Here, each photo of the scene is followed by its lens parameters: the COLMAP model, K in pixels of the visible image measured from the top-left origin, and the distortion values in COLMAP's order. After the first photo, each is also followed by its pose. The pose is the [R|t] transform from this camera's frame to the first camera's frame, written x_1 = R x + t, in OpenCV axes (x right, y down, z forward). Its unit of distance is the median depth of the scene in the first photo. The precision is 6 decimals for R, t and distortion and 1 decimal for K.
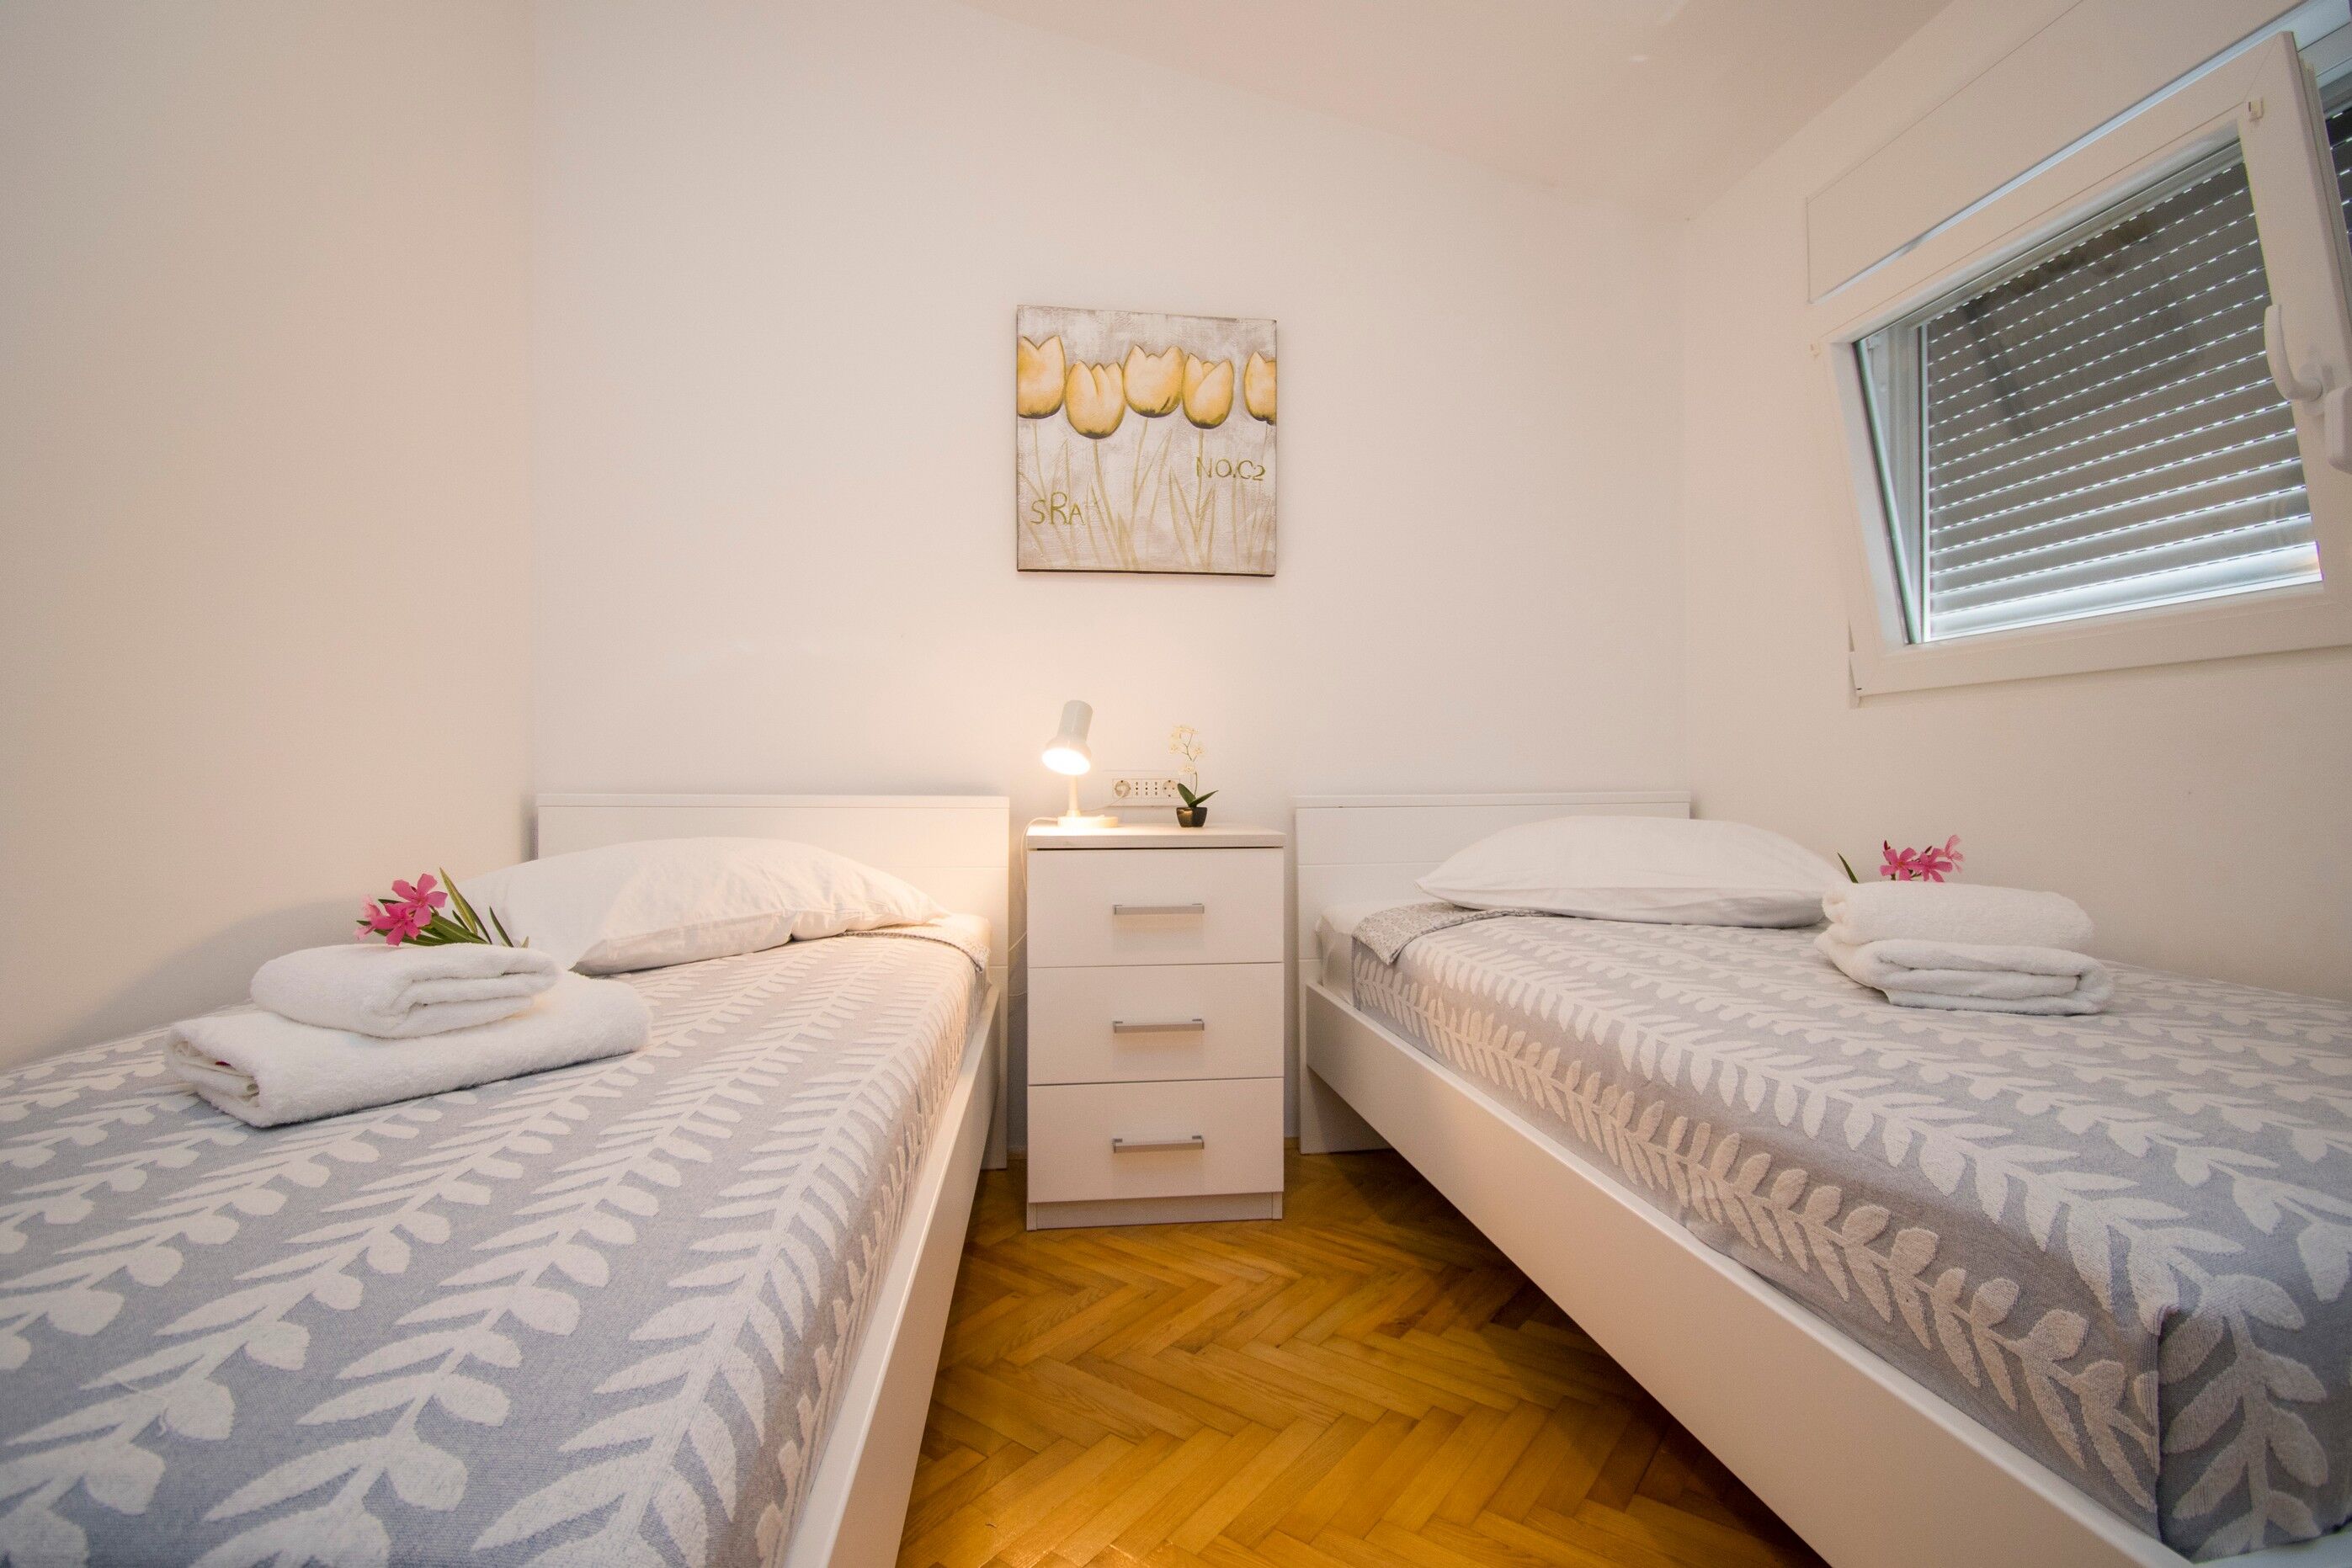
lens RADIAL K [[1102.1, 0, 1176.0], [0, 1102.1, 784.0], [0, 0, 1]] dist [0.022794, -0.027516]
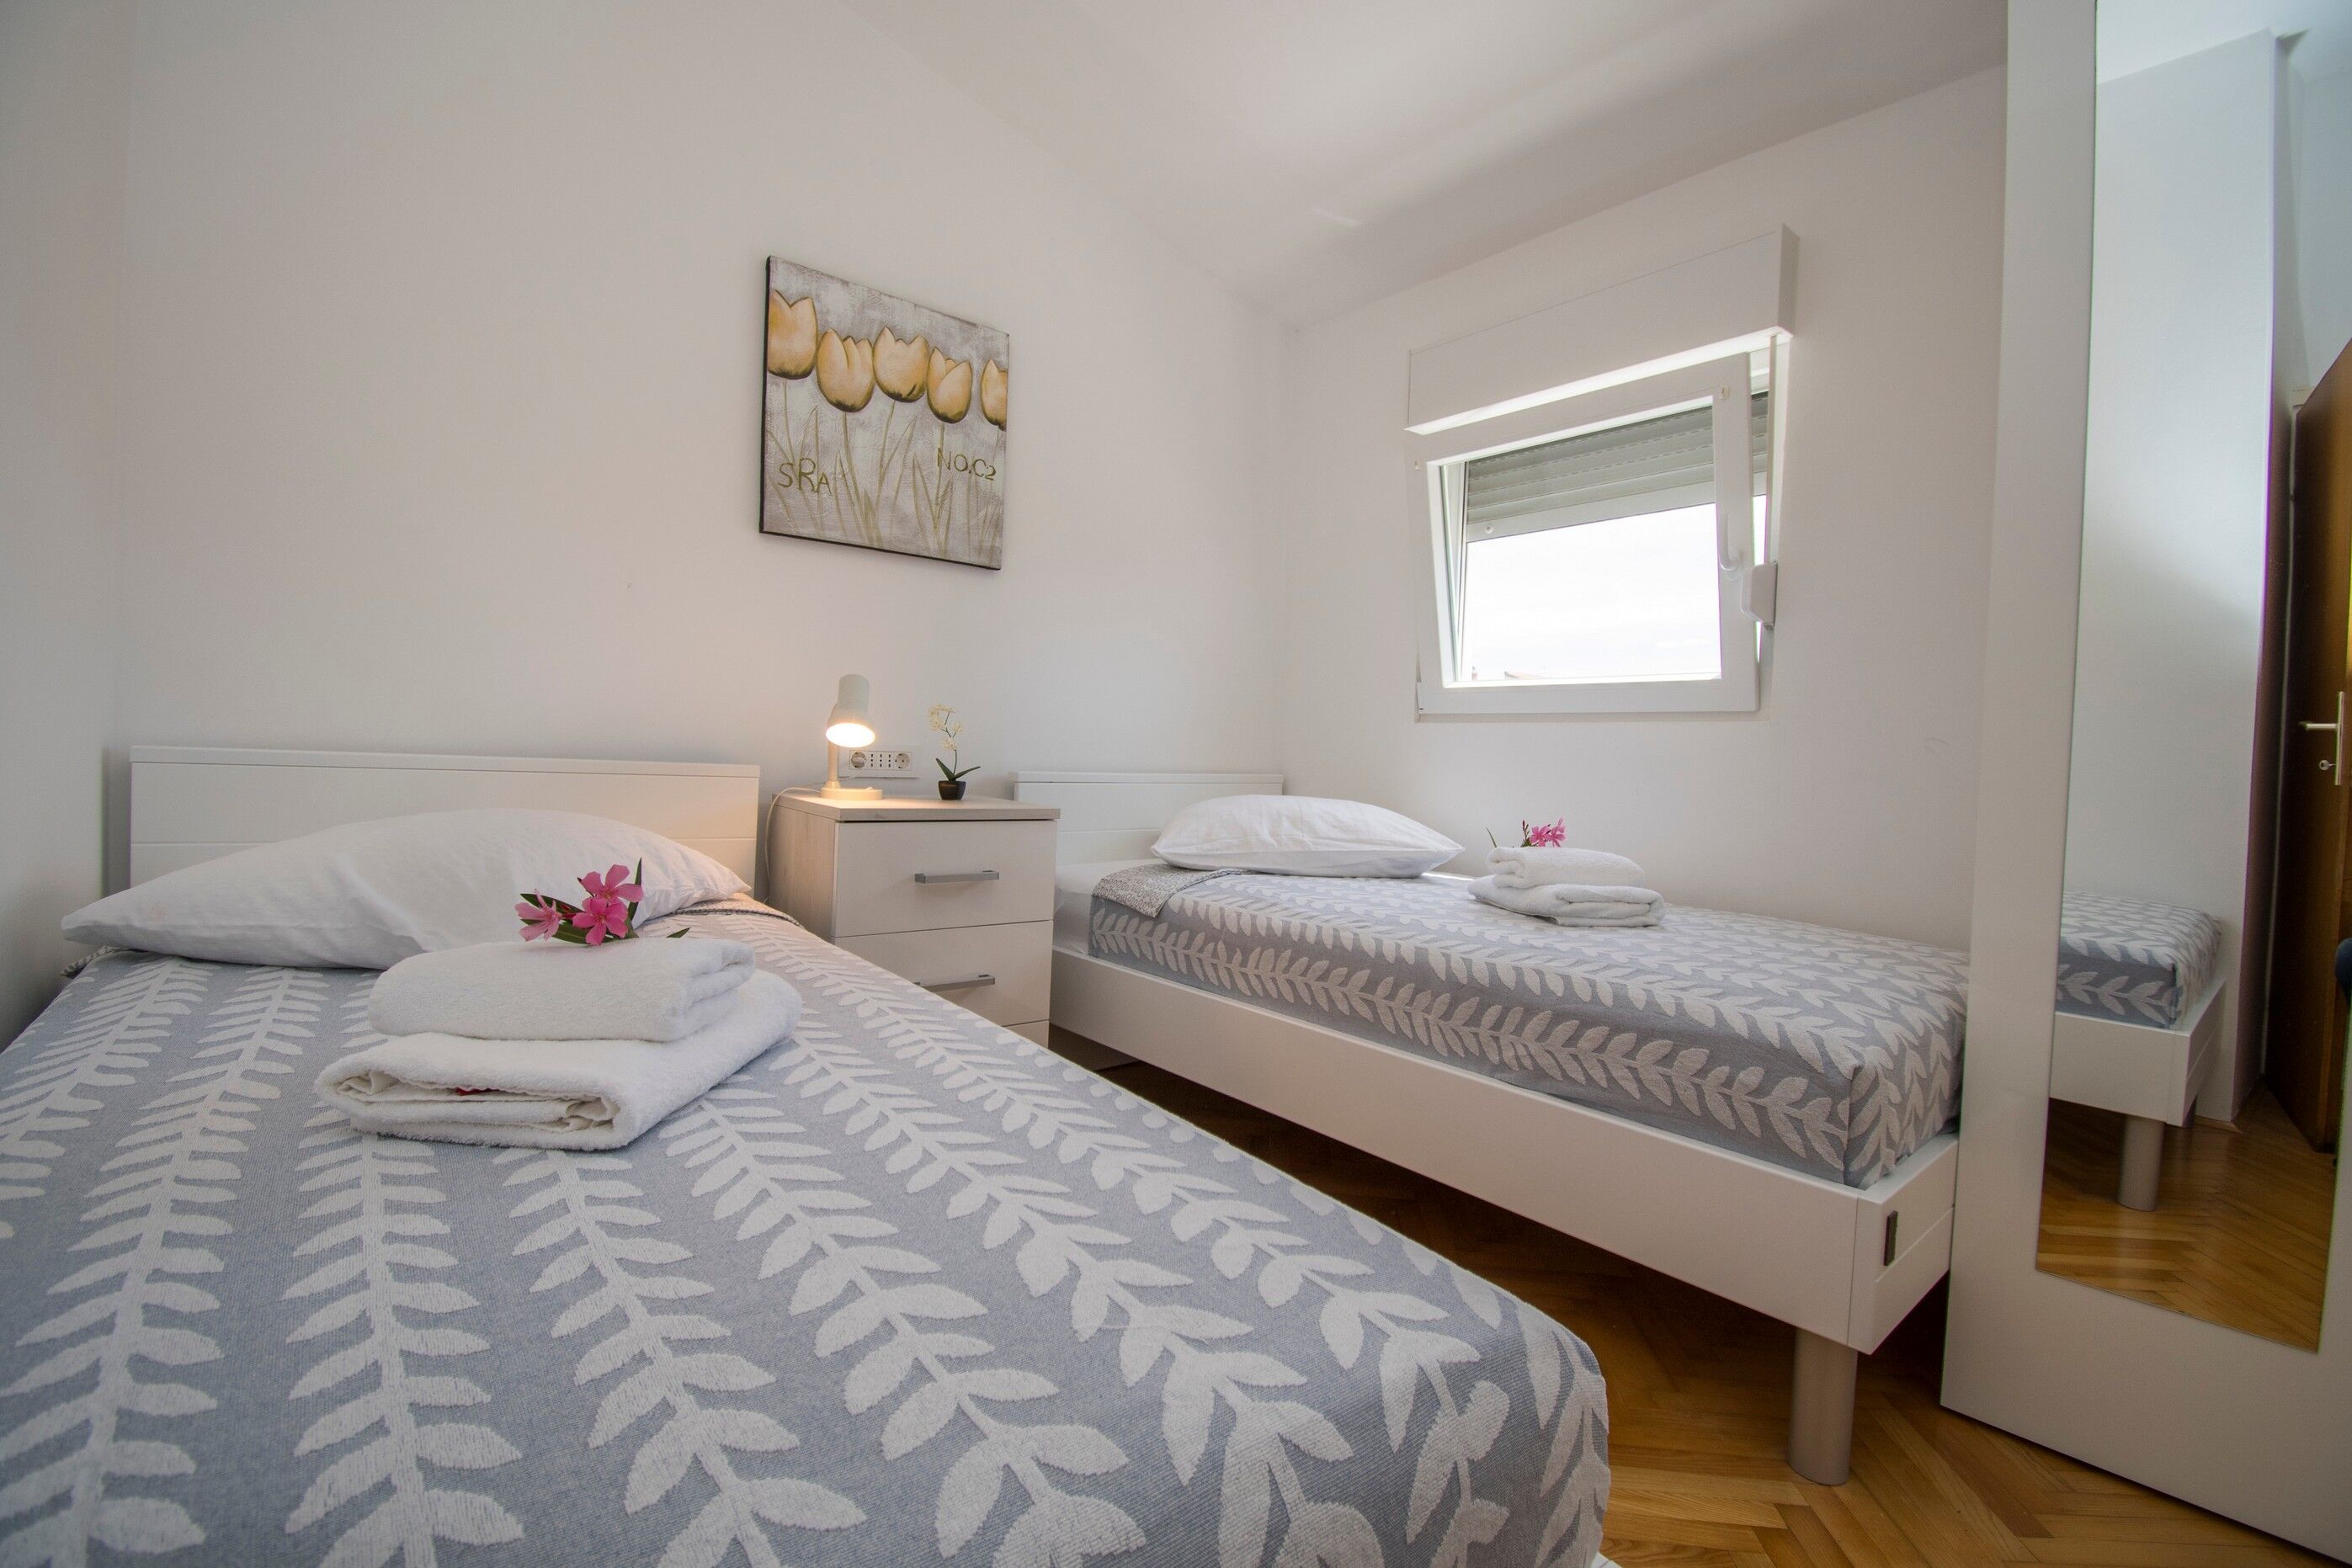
lens RADIAL K [[1058.4, 0, 1176.0], [0, 1058.4, 784.0], [0, 0, 1]] dist [0.026952, -0.030972]
pose [[0.846874, 0.018876, 0.531458, -0.352706], [-0.038763, 0.998903, 0.026290, -0.011981], [-0.530378, -0.042865, 0.846677, 0.008244]]
